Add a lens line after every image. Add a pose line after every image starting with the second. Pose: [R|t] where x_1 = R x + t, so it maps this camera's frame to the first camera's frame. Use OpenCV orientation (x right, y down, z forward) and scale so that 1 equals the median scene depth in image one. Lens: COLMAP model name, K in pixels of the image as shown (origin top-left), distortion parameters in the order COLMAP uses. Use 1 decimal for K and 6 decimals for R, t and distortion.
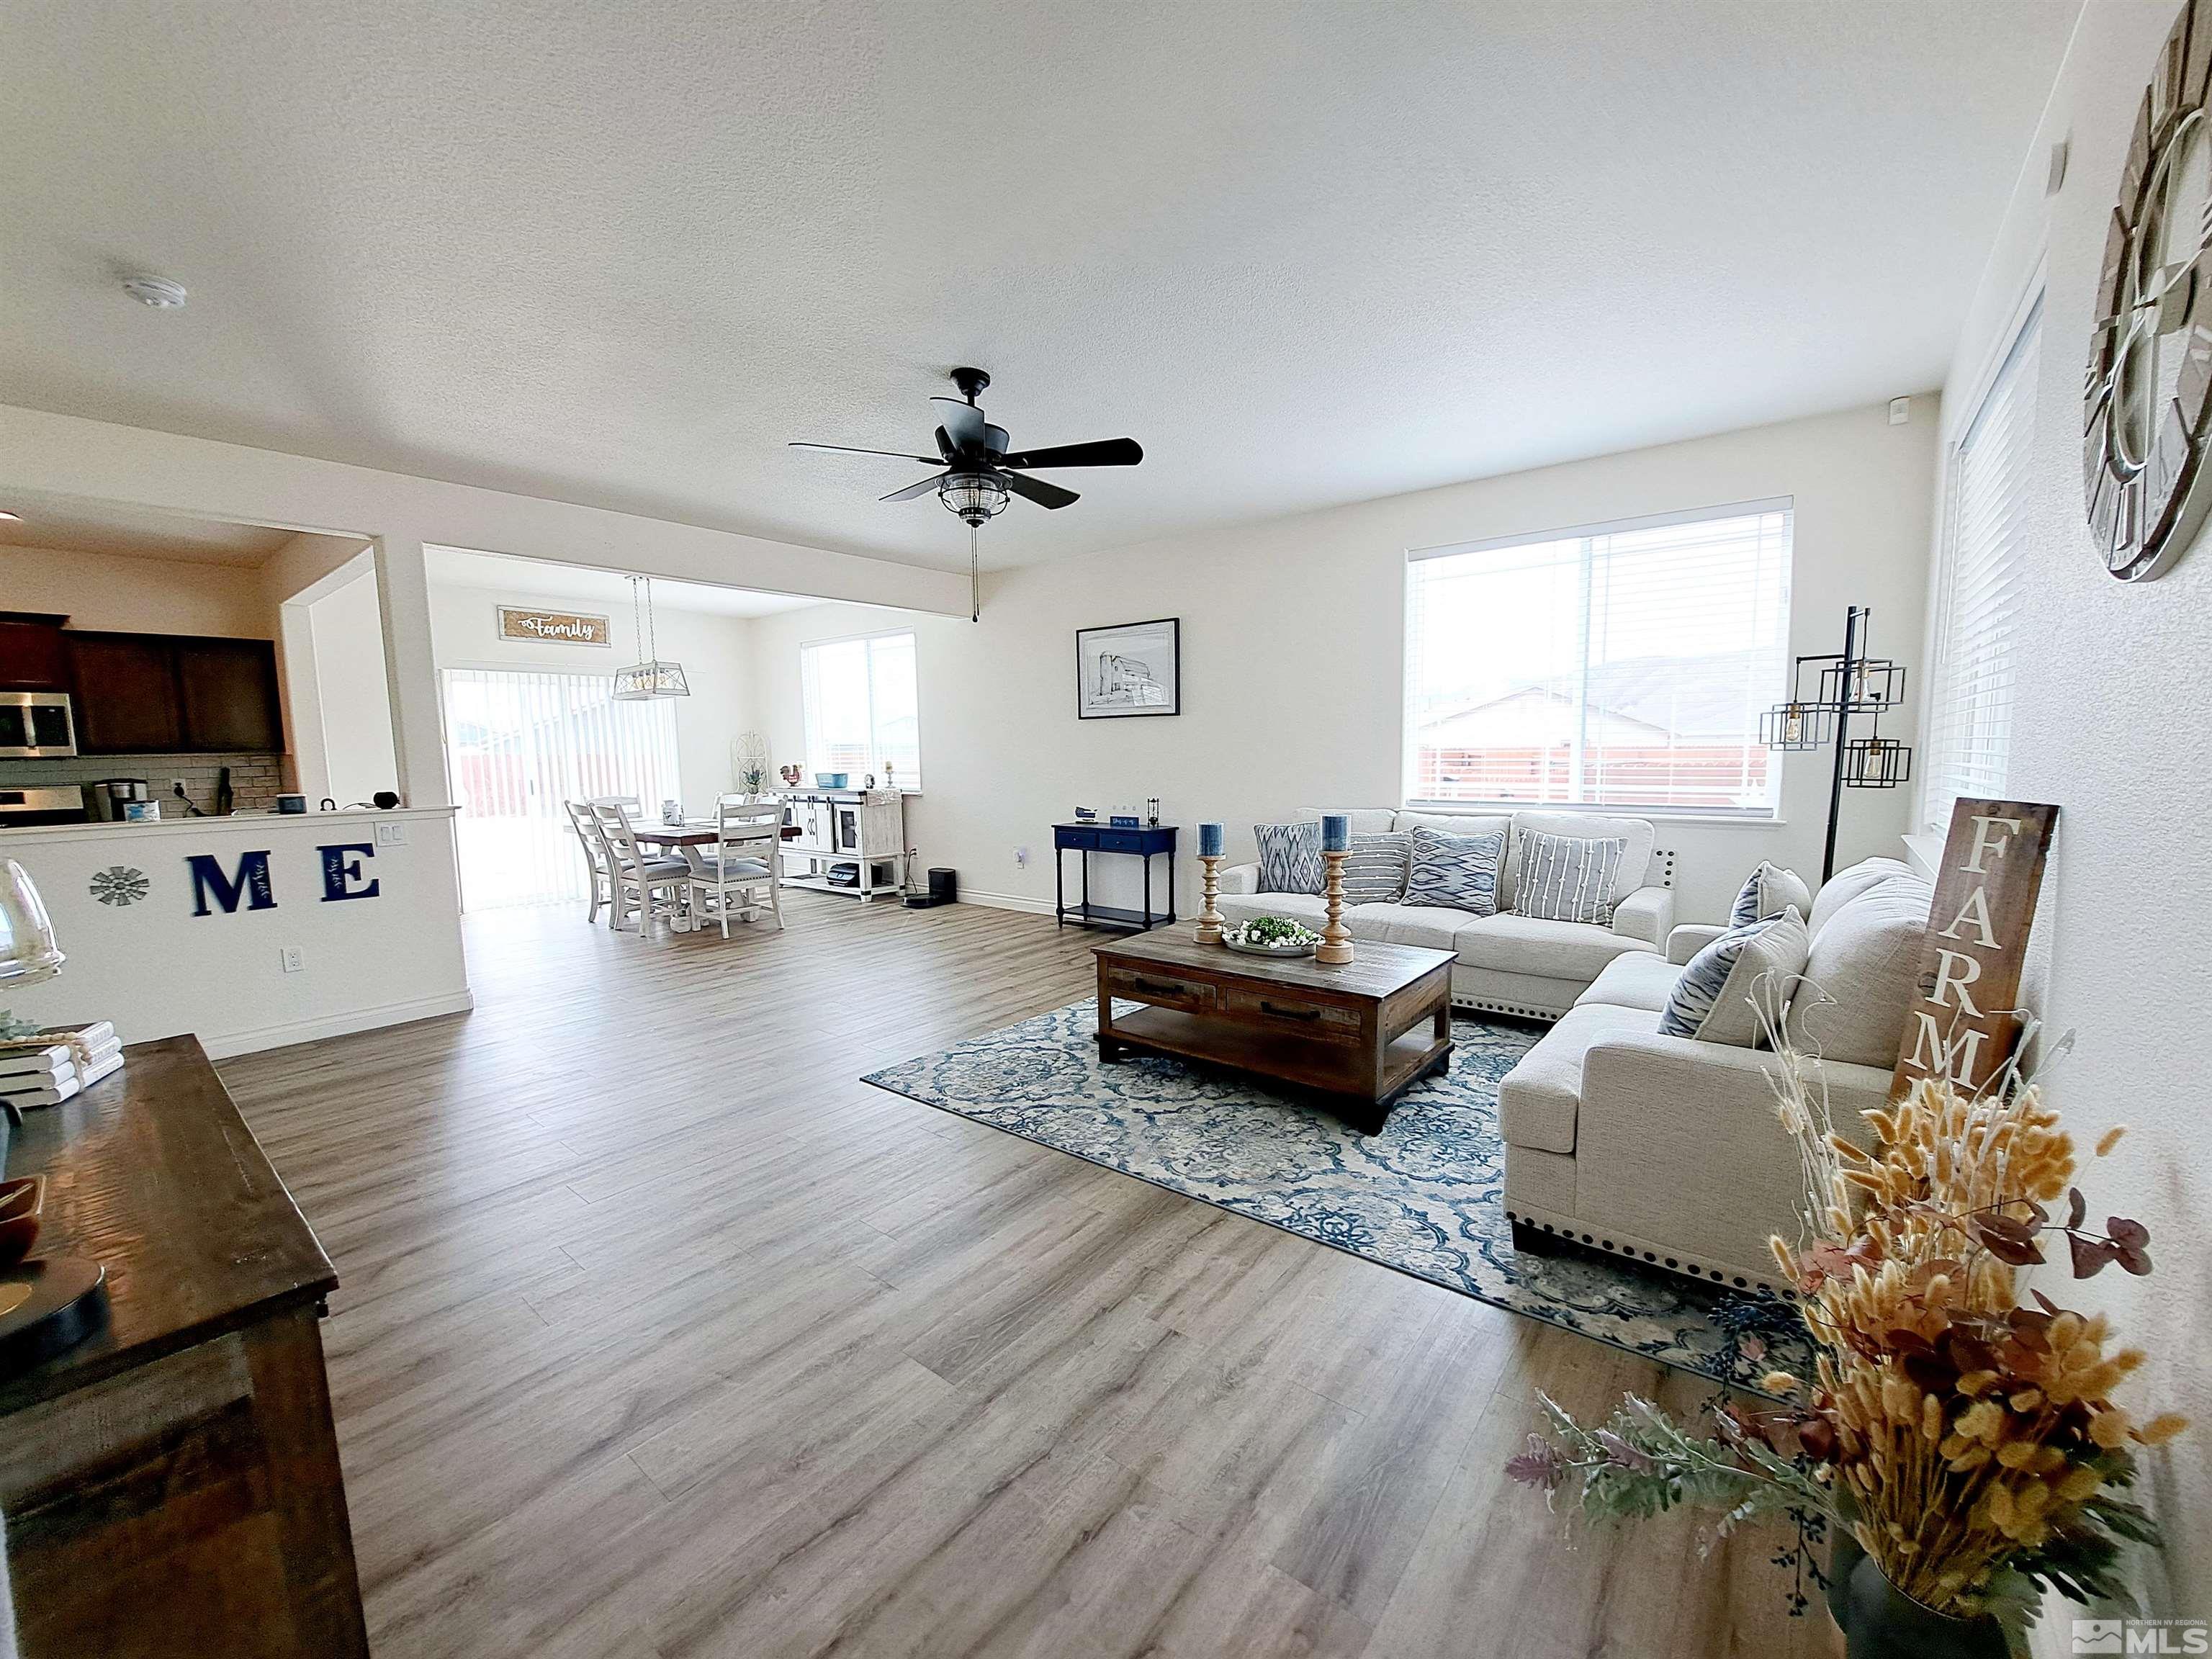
lens RADIAL K [[870.9, 0, 1134.5], [0, 870.9, 843.3], [0, 0, 1]] dist [-0.010592, -0.000122]
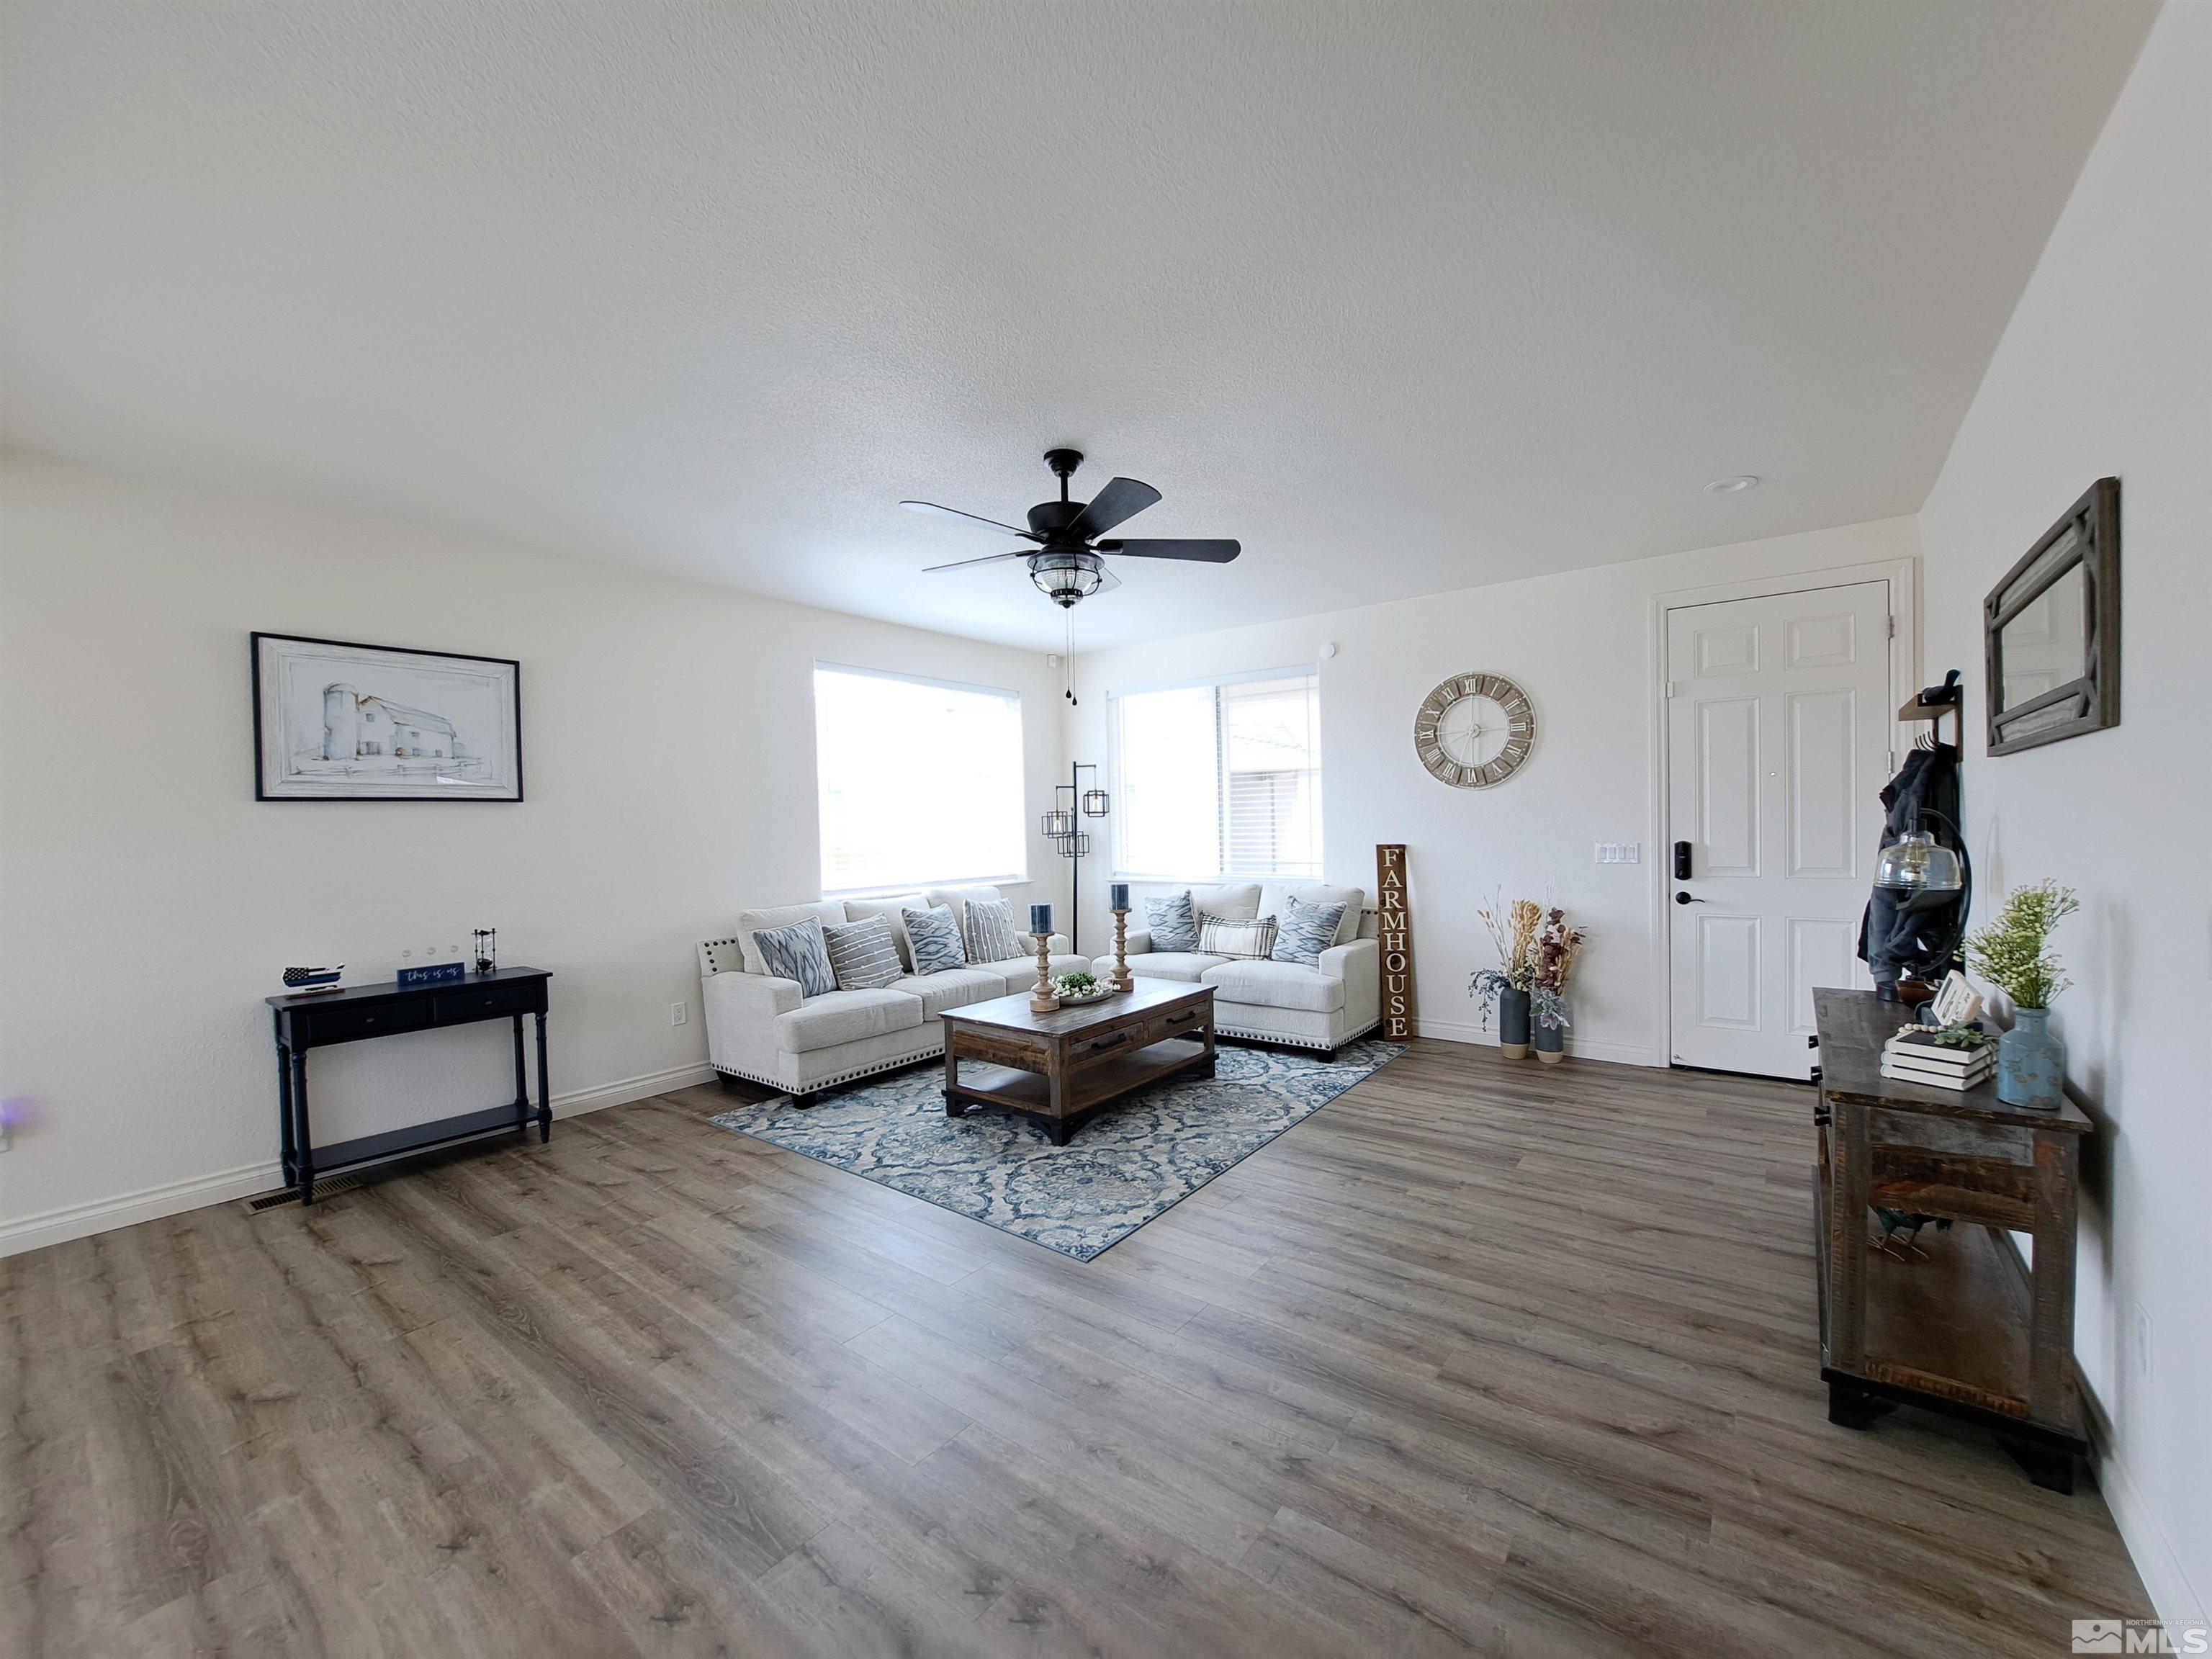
lens RADIAL K [[870.9, 0, 1134.5], [0, 870.9, 843.3], [0, 0, 1]] dist [-0.010592, -0.000122]
pose [[-0.014175, -0.008380, 0.999864, -0.634874], [0.131988, 0.991199, 0.010178, -0.058473], [-0.991150, 0.132114, -0.012944, 0.537577]]
